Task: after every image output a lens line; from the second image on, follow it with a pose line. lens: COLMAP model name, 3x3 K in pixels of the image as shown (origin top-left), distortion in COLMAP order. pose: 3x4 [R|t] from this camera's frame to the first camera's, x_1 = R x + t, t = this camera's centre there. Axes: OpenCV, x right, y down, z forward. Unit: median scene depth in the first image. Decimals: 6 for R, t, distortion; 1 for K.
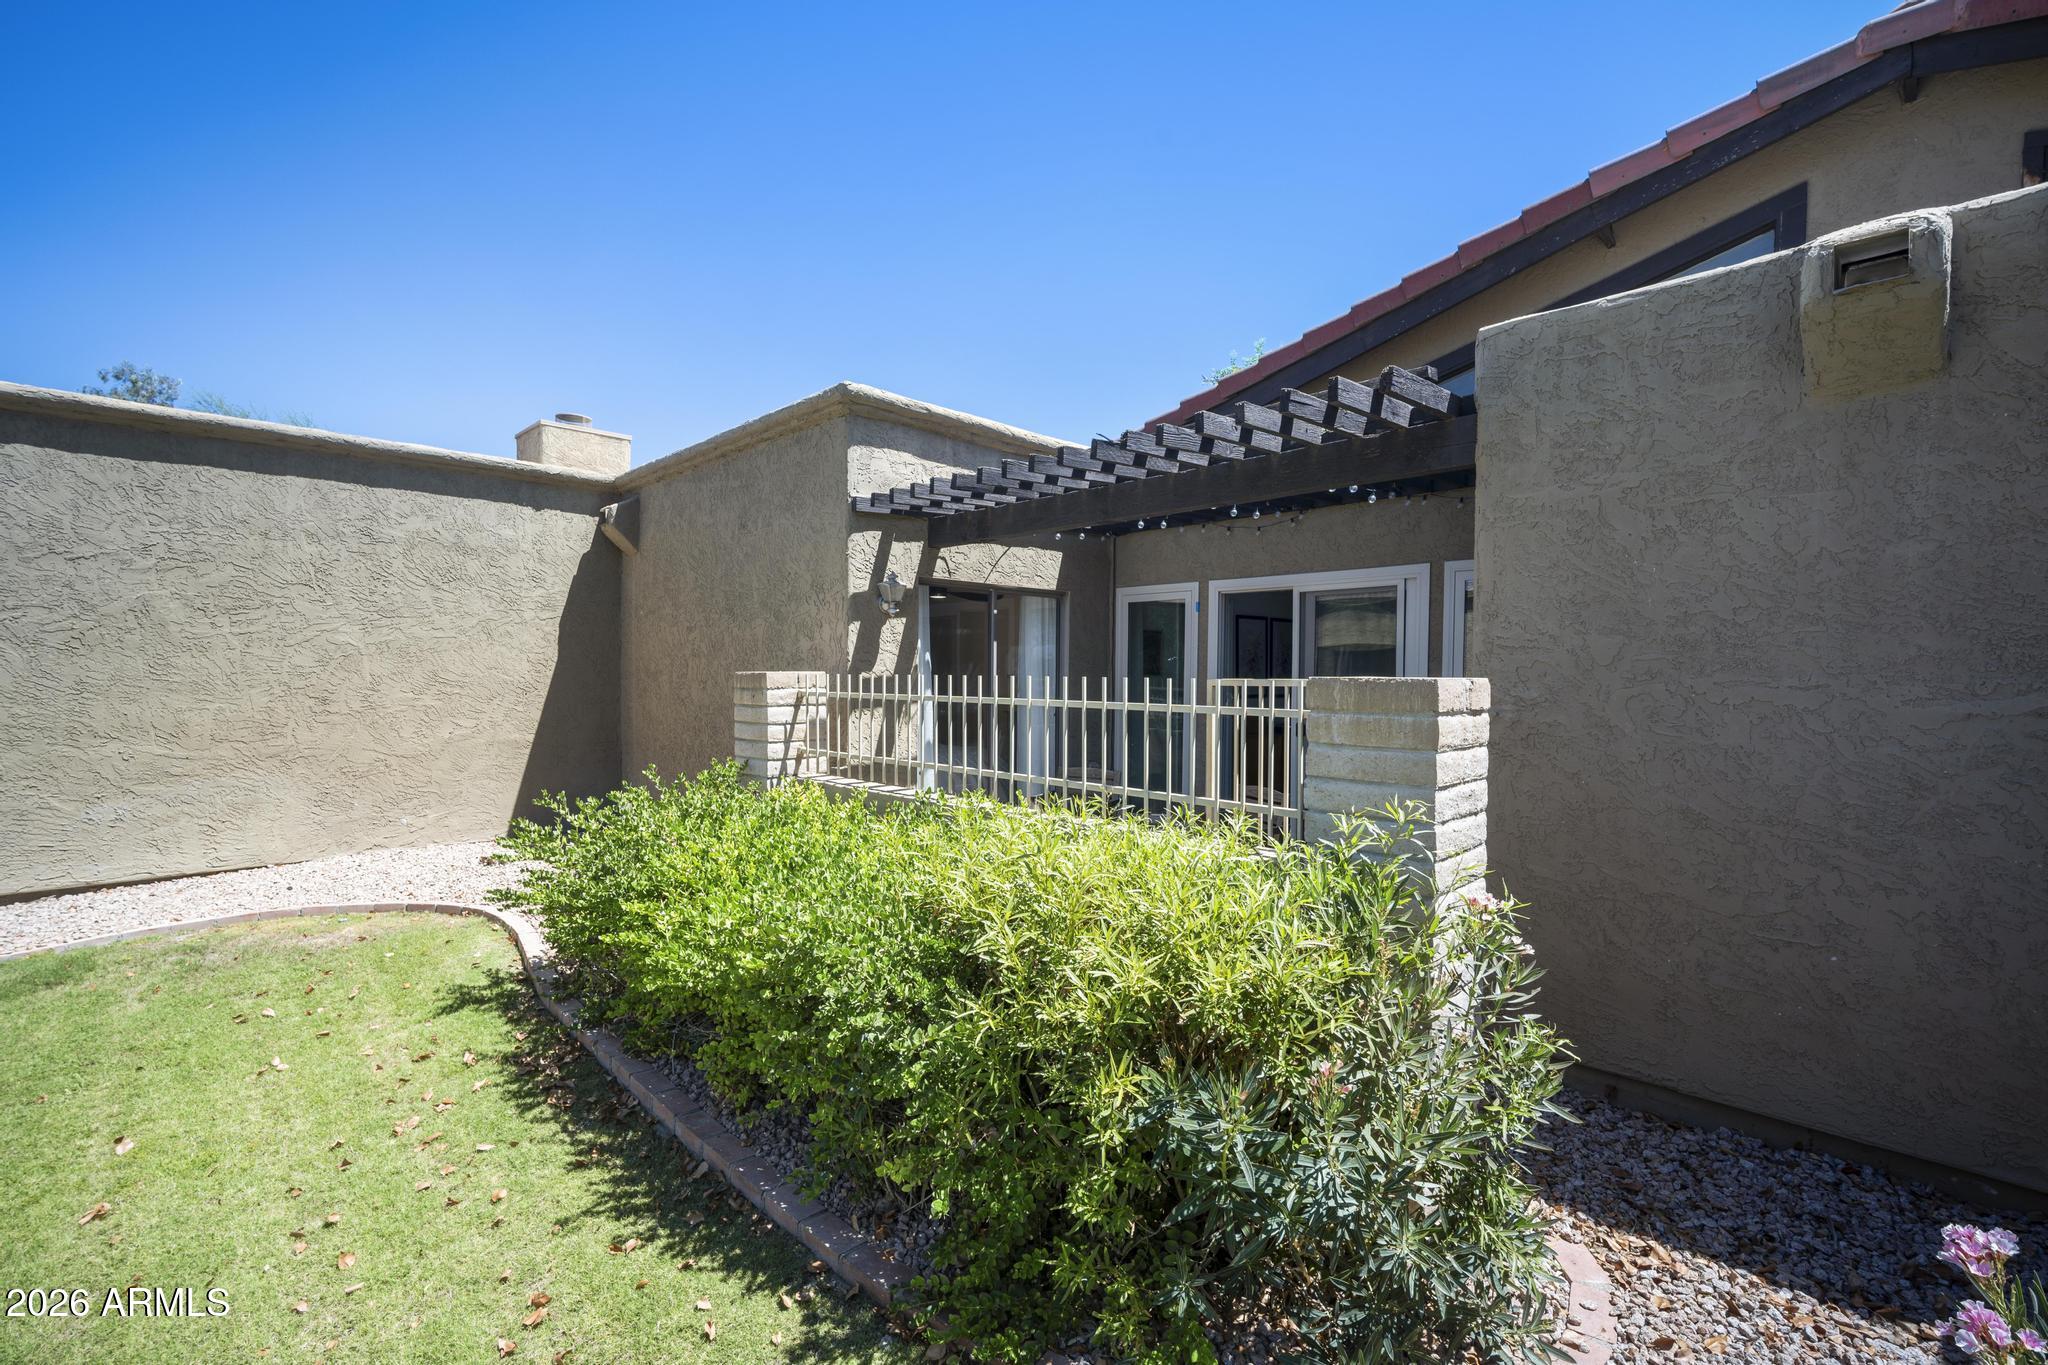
lens RADIAL K [[912.3, 0, 1020.2], [0, 912.3, 742.5], [0, 0, 1]] dist [-0.003750, -0.000417]
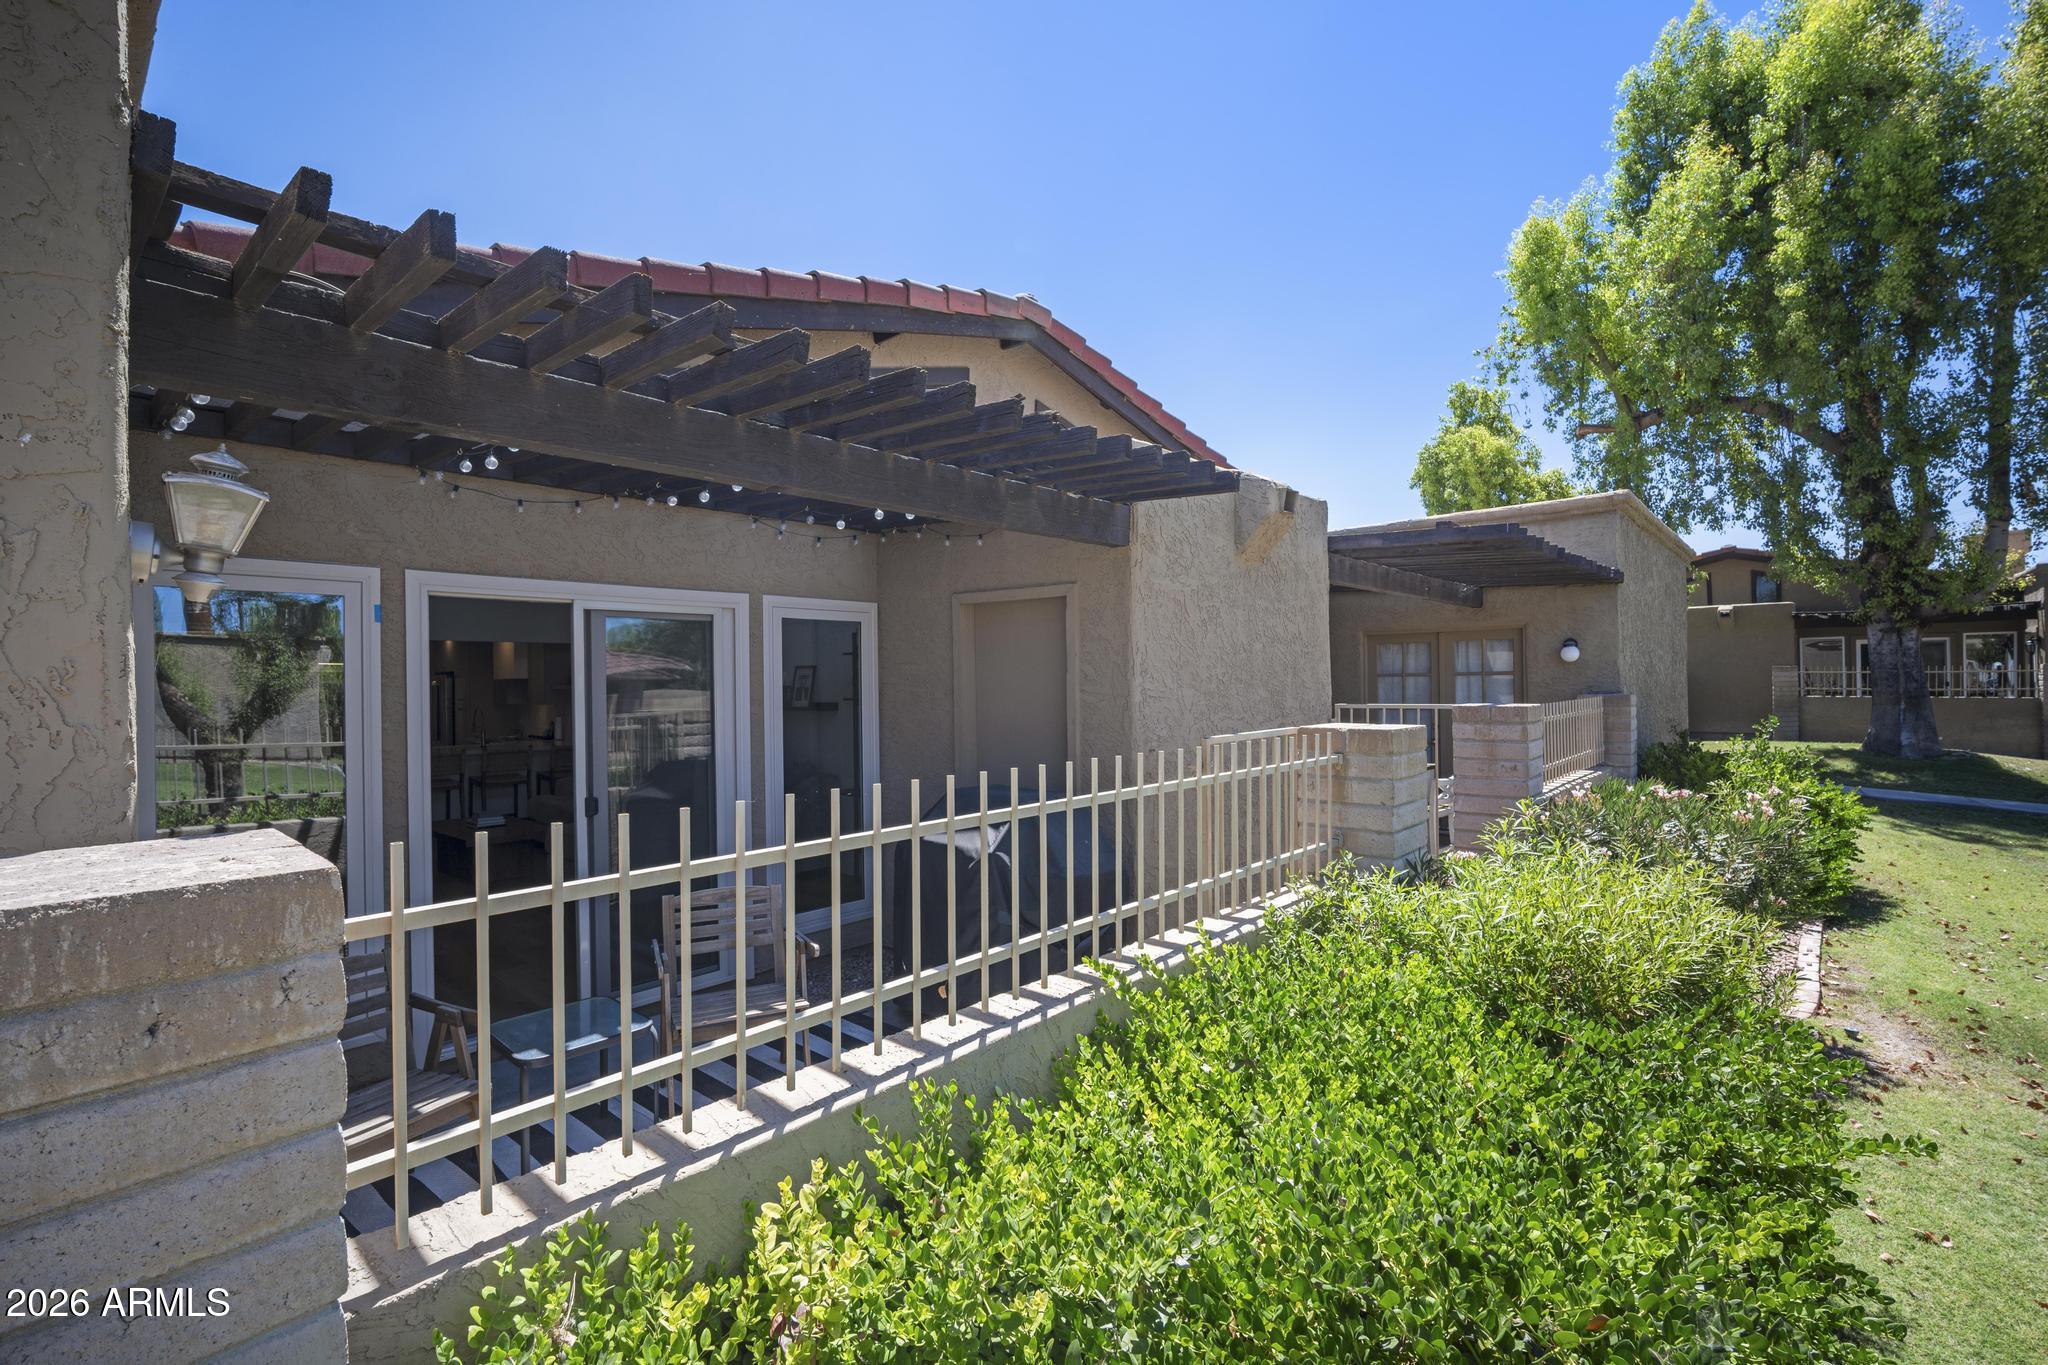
lens RADIAL K [[885.4, 0, 1030.9], [0, 885.4, 678.3], [0, 0, 1]] dist [-0.002997, 0.000175]
pose [[-0.070635, -0.010244, 0.997450, -0.358997], [0.084043, 0.996331, 0.016184, -0.088271], [-0.993955, 0.084972, -0.069515, 0.665224]]
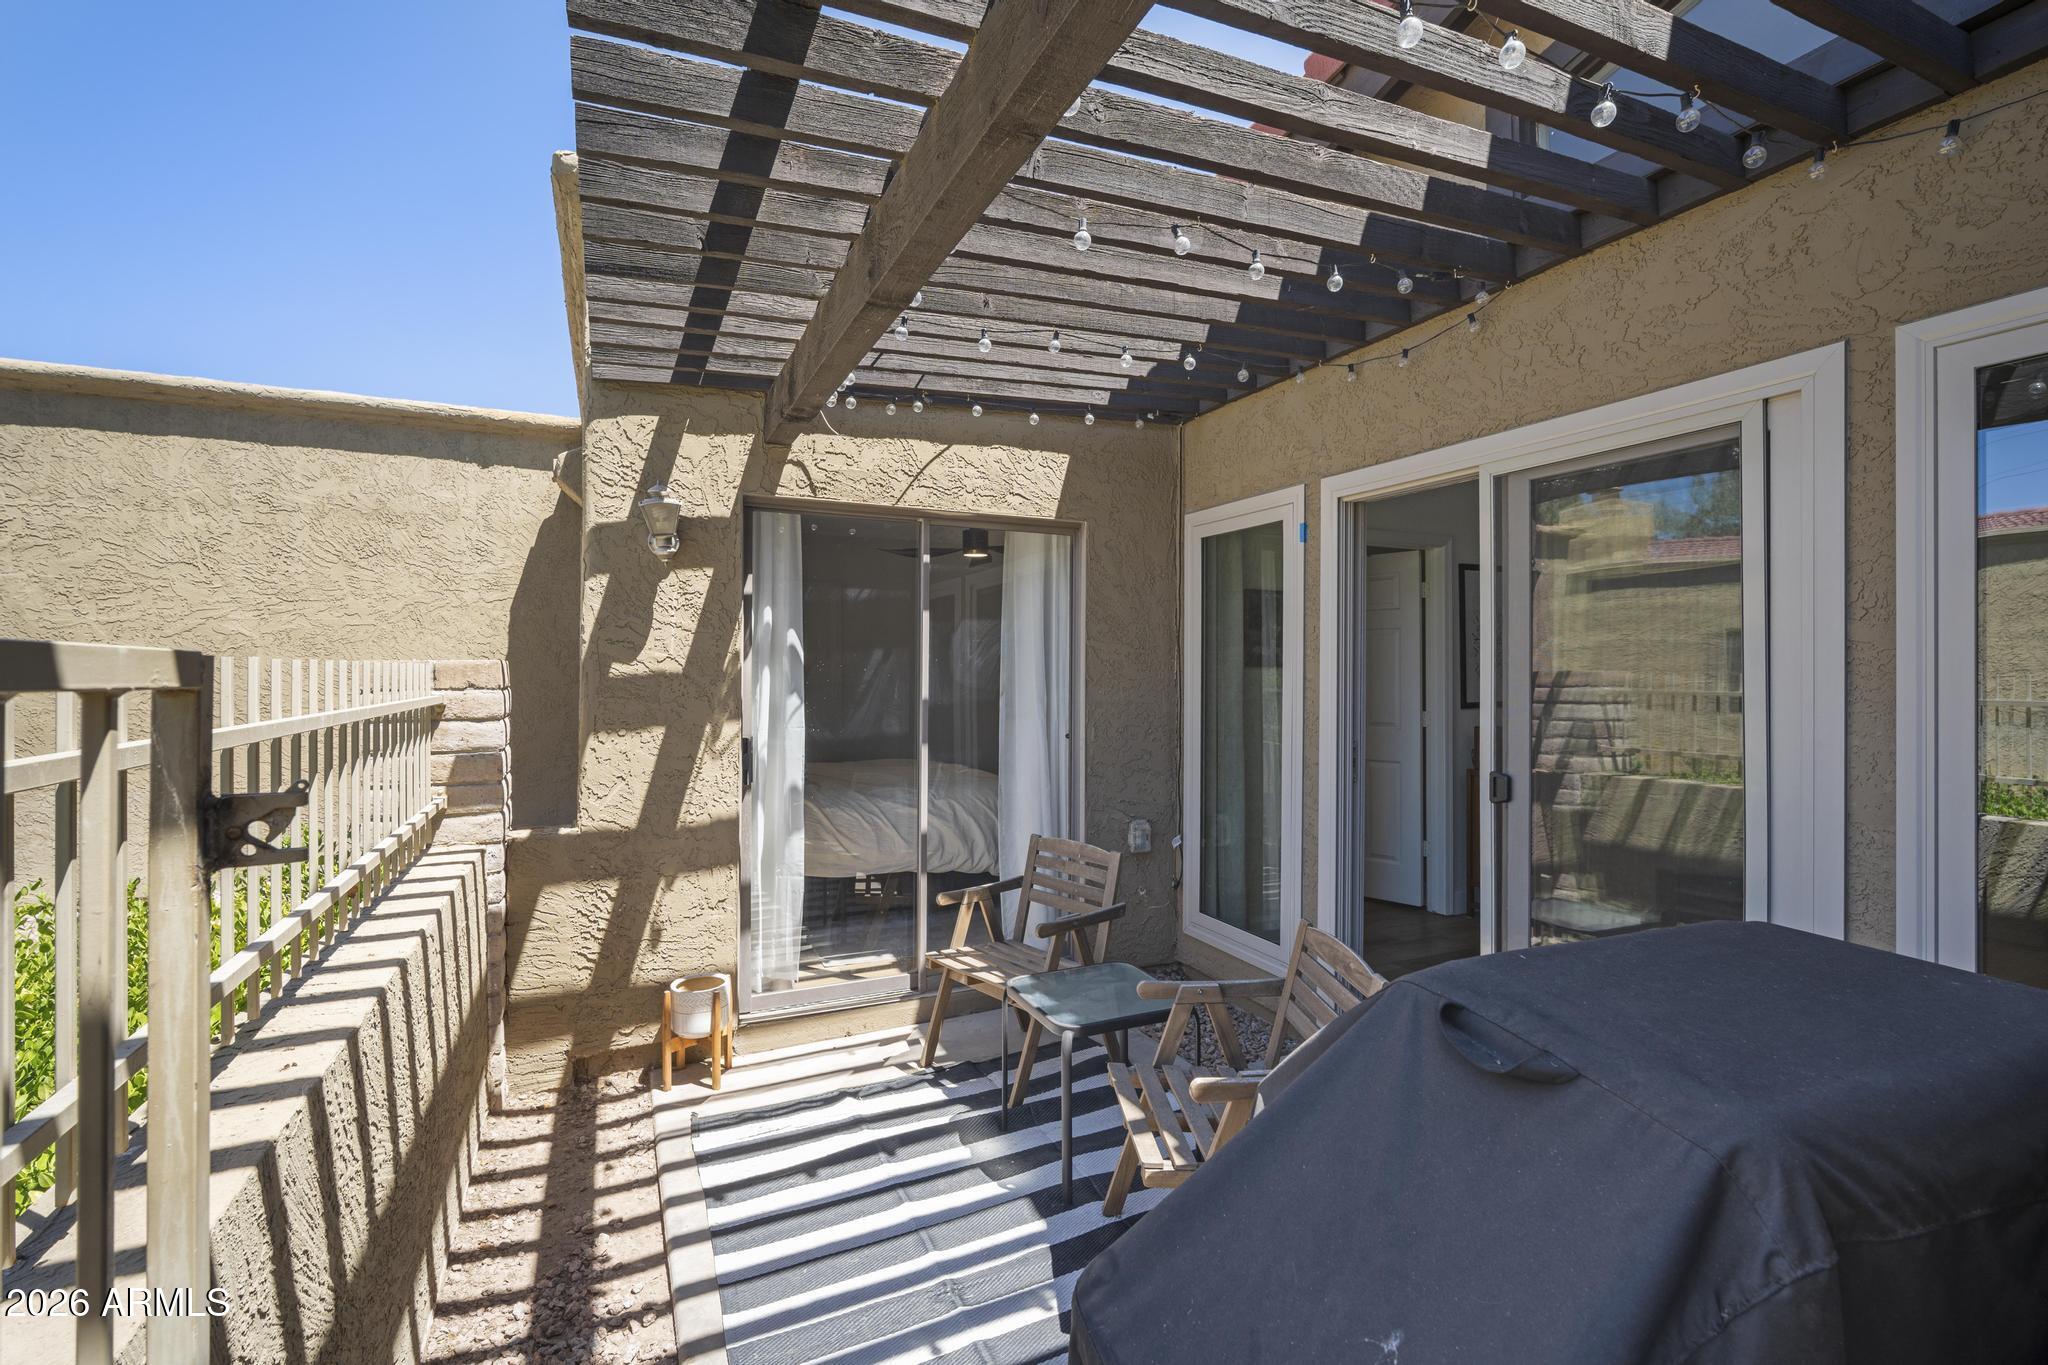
lens RADIAL K [[923.6, 0, 1028.5], [0, 923.6, 672.4], [0, 0, 1]] dist [-0.003449, -0.000162]
pose [[0.942671, -0.003098, -0.333710, 0.224818], [-0.022223, 0.997155, -0.072032, -0.030222], [0.332984, 0.075318, 0.939920, 0.474283]]
